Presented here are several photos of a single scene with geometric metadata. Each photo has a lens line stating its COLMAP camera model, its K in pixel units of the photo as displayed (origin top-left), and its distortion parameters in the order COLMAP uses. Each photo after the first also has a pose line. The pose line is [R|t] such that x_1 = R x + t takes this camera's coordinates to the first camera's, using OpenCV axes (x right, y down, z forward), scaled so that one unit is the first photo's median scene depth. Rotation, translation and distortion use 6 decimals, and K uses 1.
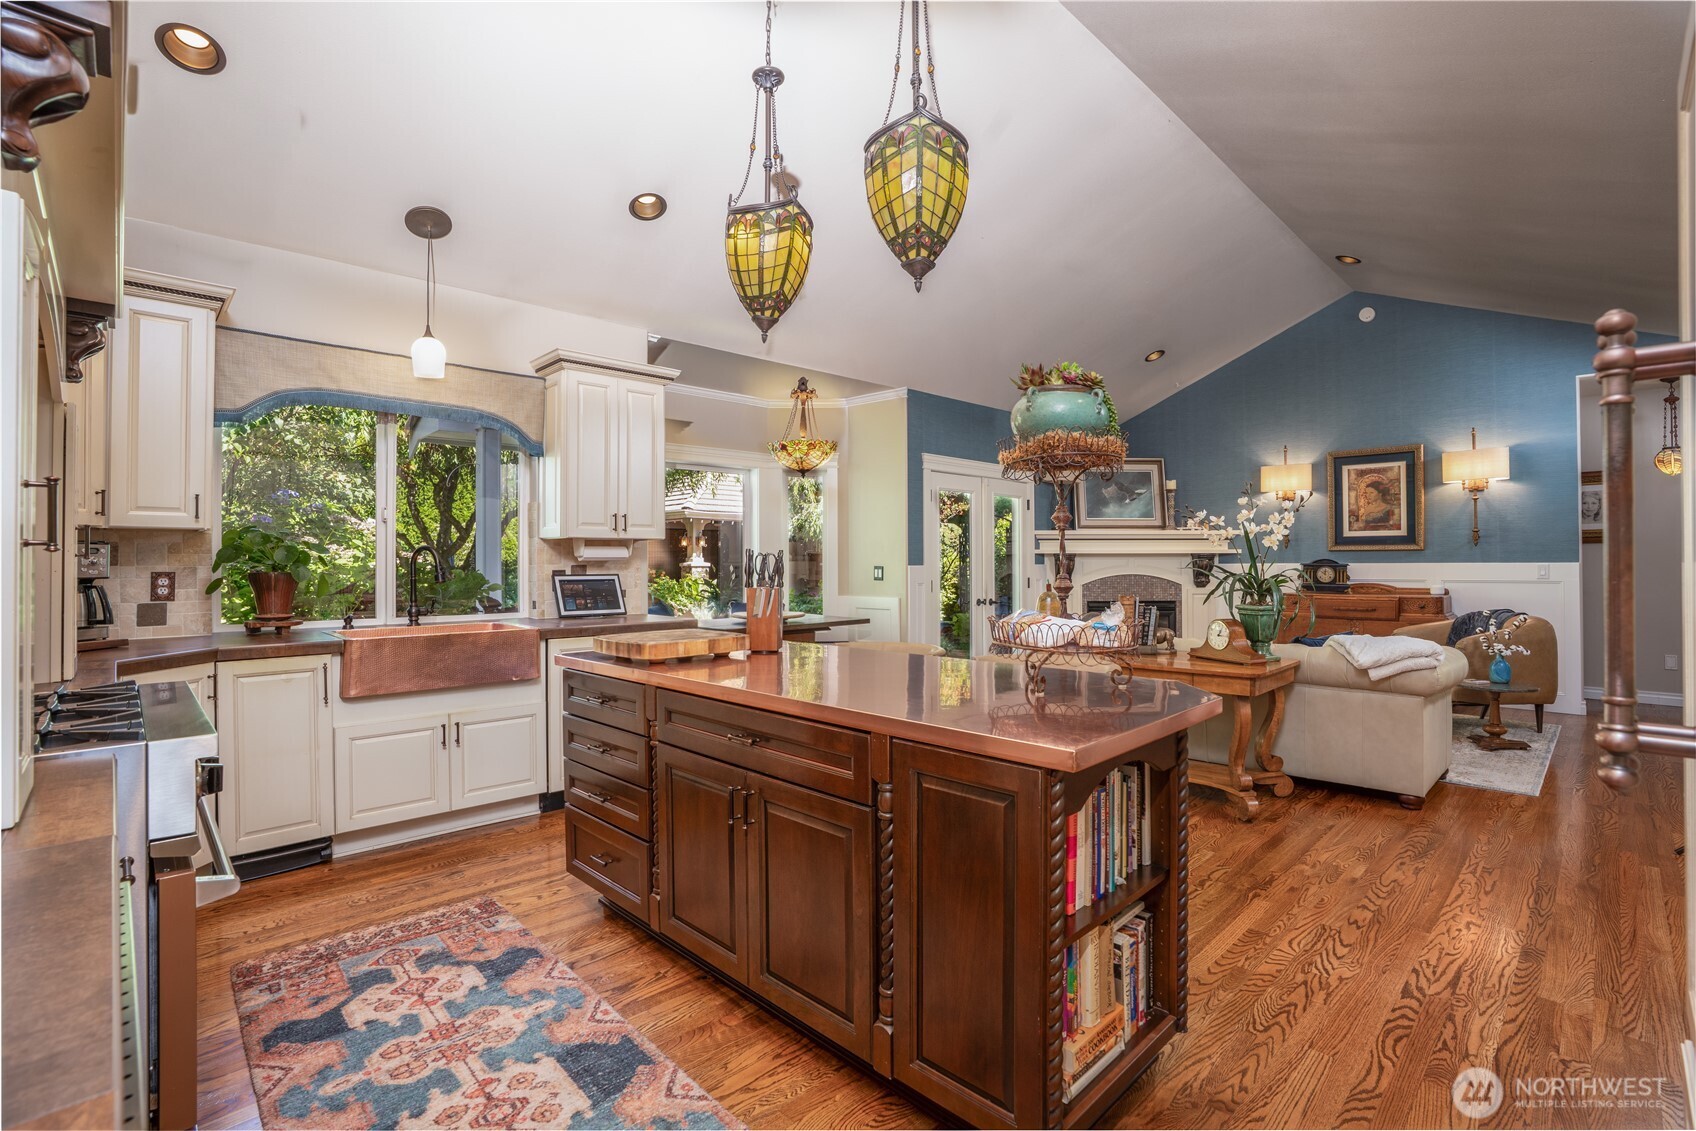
lens RADIAL K [[784.4, 0, 853.5], [0, 784.4, 557.2], [0, 0, 1]] dist [-0.059662, 0.021630]
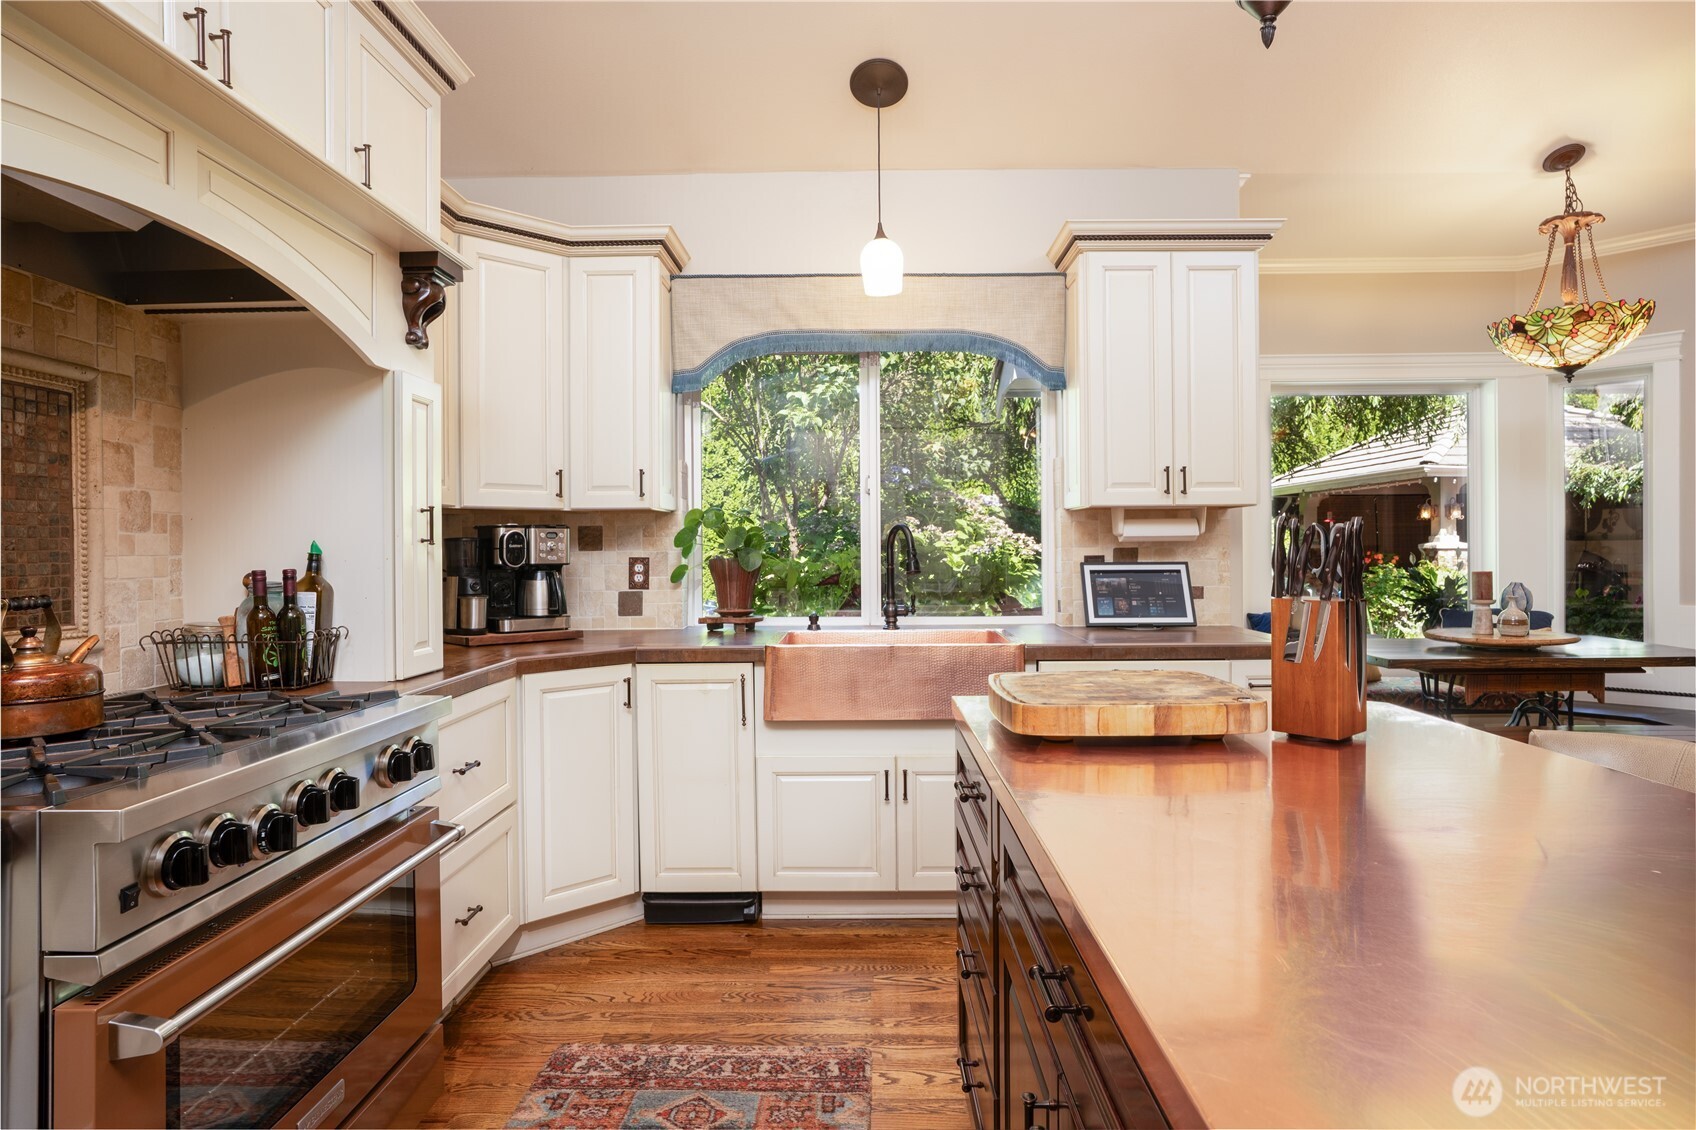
lens RADIAL K [[956.2, 0, 847.4], [0, 956.2, 555.8], [0, 0, 1]] dist [-0.030449, 0.013403]
pose [[0.701742, 0.004613, -0.712416, 0.075473], [0.009203, 0.999837, 0.015539, 0.001880], [0.712372, -0.017461, 0.701585, 0.335031]]
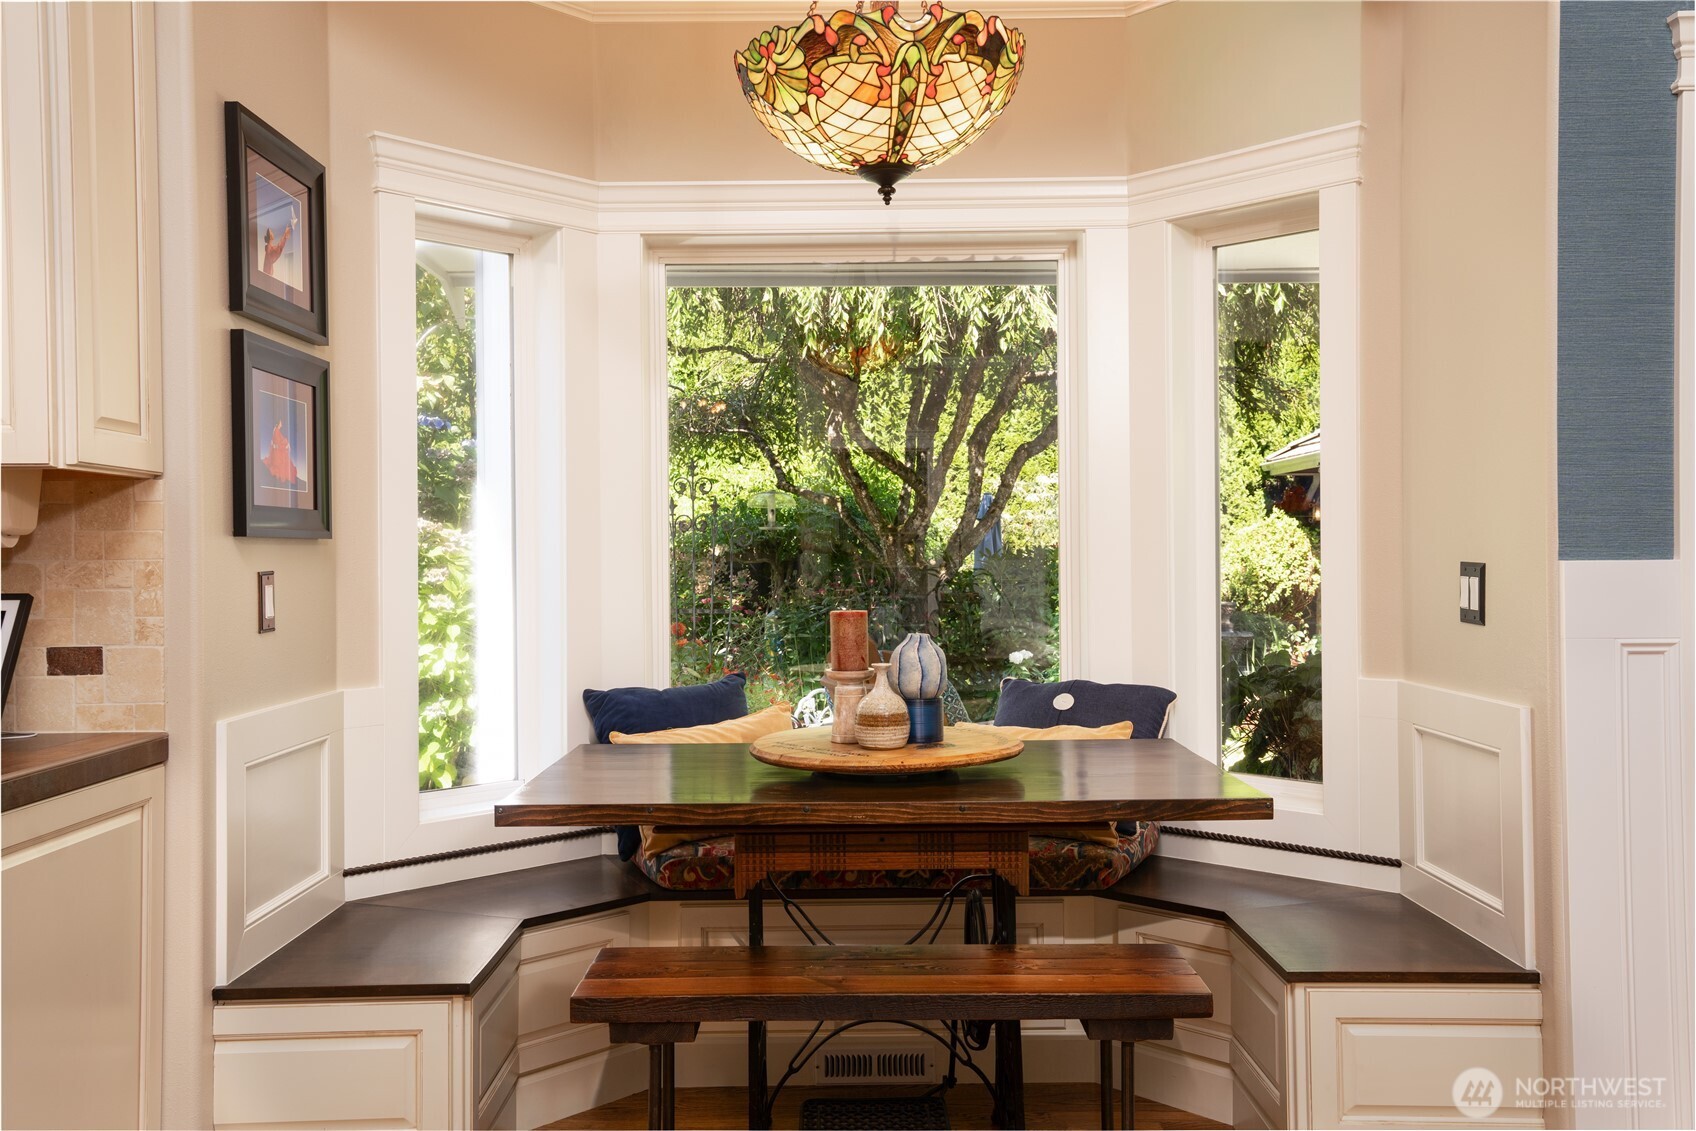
lens RADIAL K [[1500.0, 0, 879.5], [0, 1500.0, 568.1], [0, 0, 1]] dist [-0.002971, 0.009081]
pose [[0.729574, 0.000913, -0.683902, 0.398673], [0.009826, 0.999882, 0.011817, 0.010669], [0.683832, -0.015342, 0.729479, 1.044718]]
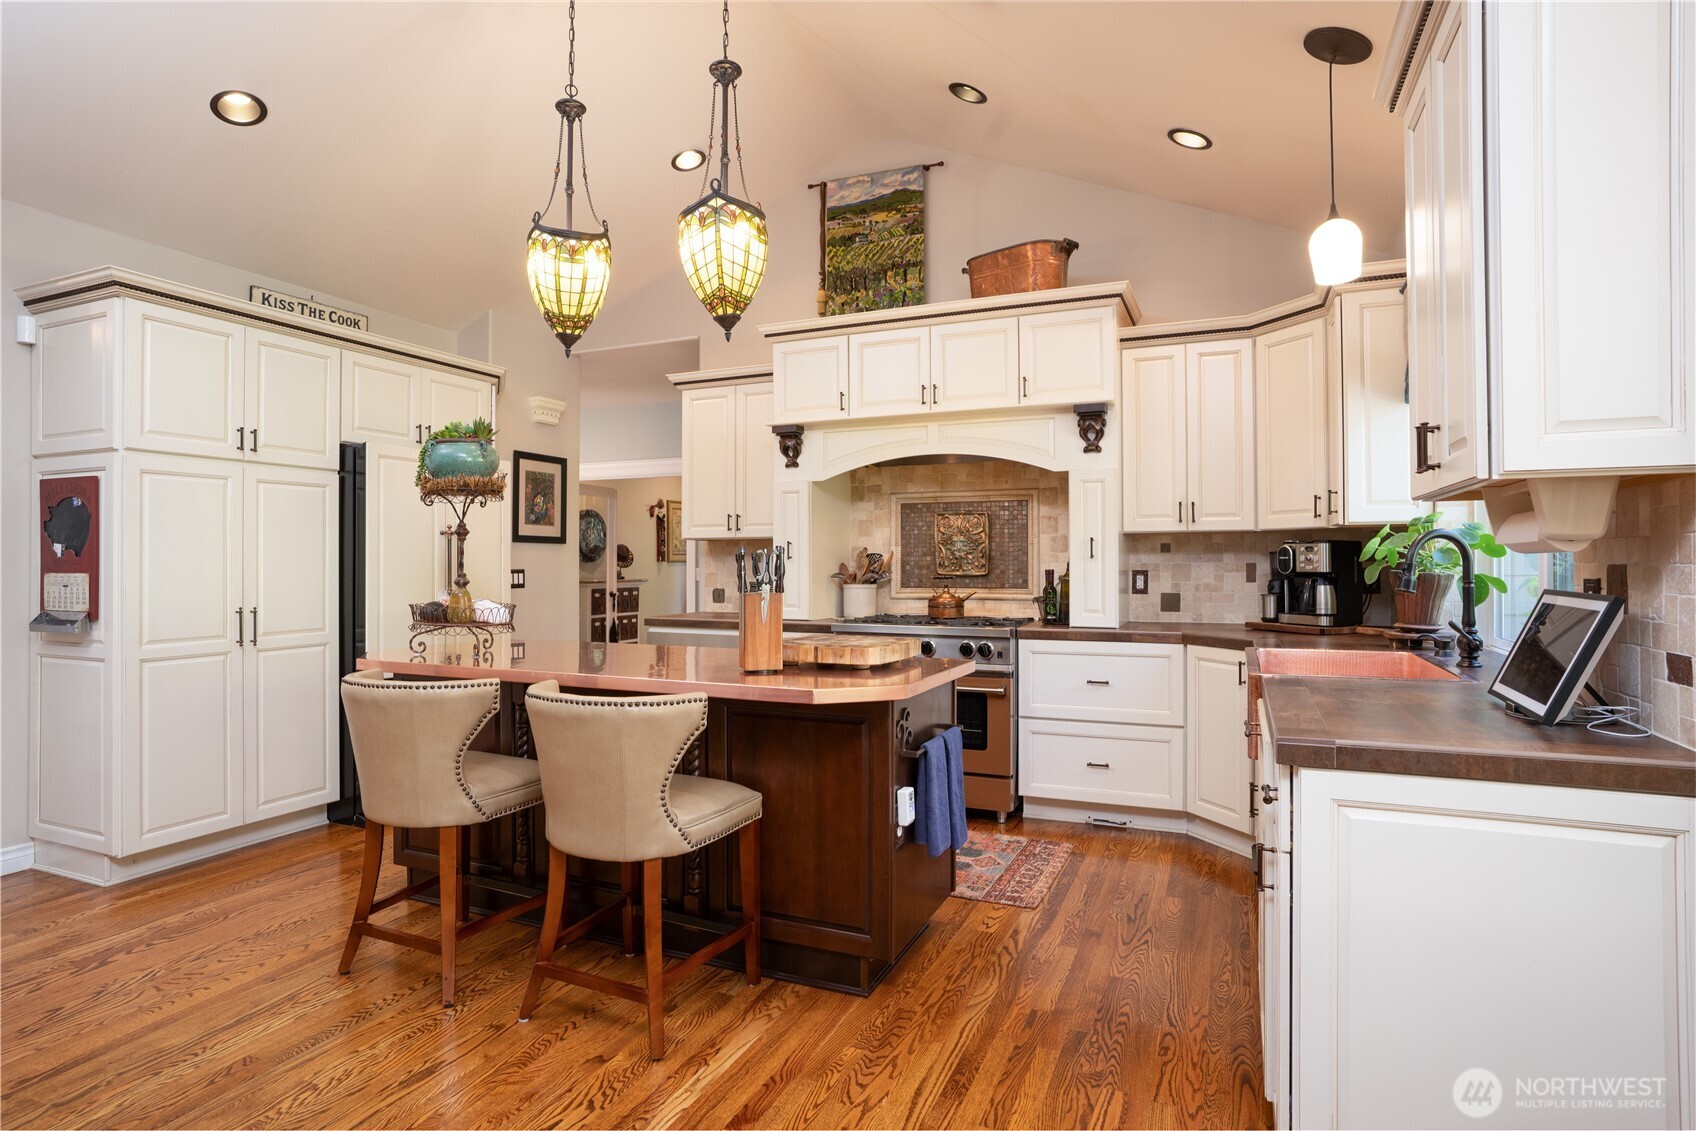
lens RADIAL K [[872.0, 0, 852.7], [0, 872.0, 564.1], [0, 0, 1]] dist [-0.029854, -0.000246]
pose [[-0.925184, 0.002420, -0.379510, 0.115654], [0.005728, 0.999955, -0.007588, 0.016631], [0.379475, -0.009194, -0.925156, 1.530770]]
